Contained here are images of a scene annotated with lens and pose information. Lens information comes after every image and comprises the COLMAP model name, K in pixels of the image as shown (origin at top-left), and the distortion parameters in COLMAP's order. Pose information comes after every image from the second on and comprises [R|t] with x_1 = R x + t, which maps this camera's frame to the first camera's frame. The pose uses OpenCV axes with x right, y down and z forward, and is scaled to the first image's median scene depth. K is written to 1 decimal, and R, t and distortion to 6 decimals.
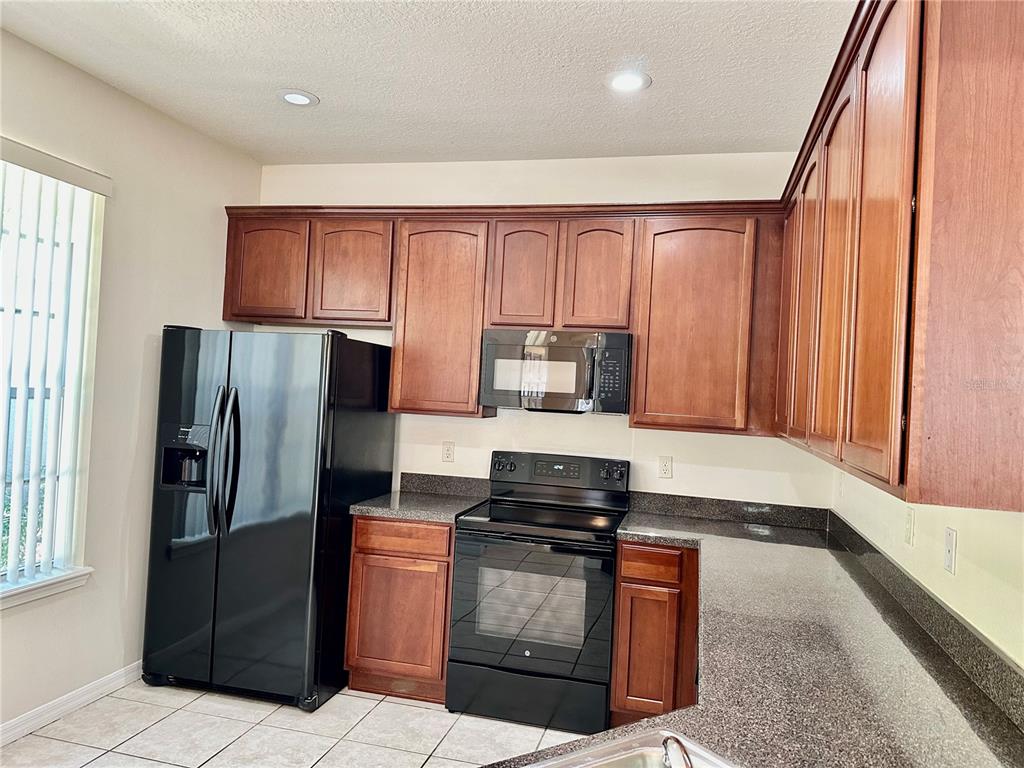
lens RADIAL K [[708.6, 0, 513.7], [0, 708.6, 376.6], [0, 0, 1]] dist [0.041445, -0.051586]
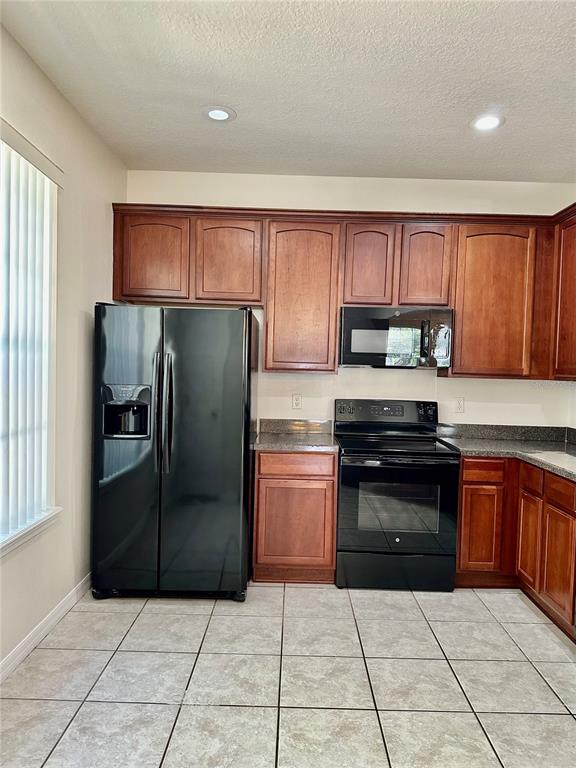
lens RADIAL K [[531.4, 0, 284.3], [0, 531.4, 386.2], [0, 0, 1]] dist [0.041445, -0.051586]
pose [[0.970752, -0.034548, 0.237587, -0.401723], [0.018841, 0.997503, 0.068069, 0.012062], [-0.239345, -0.061602, 0.968978, 0.056429]]
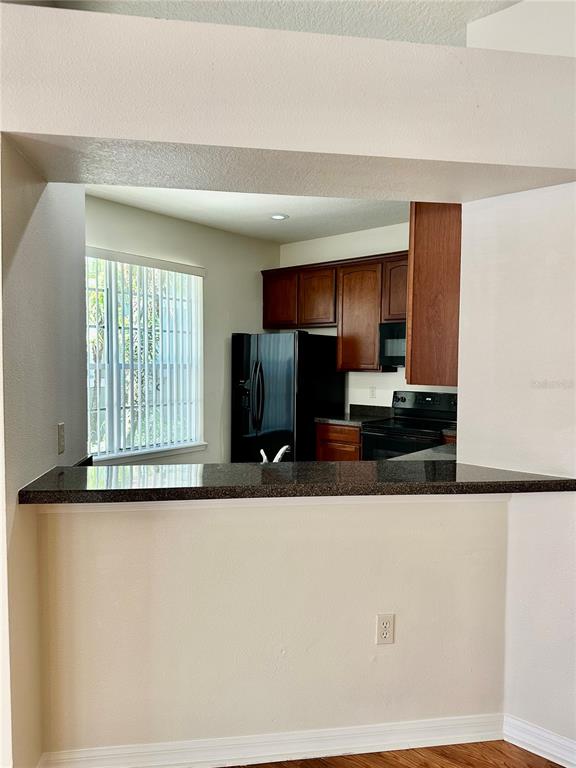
lens RADIAL K [[531.4, 0, 287.6], [0, 531.4, 386.5], [0, 0, 1]] dist [0.041445, -0.051586]
pose [[0.891976, -0.021997, -0.451547, 0.376730], [0.045504, 0.998112, 0.041265, 0.028782], [0.449787, -0.057354, 0.891293, -0.355002]]
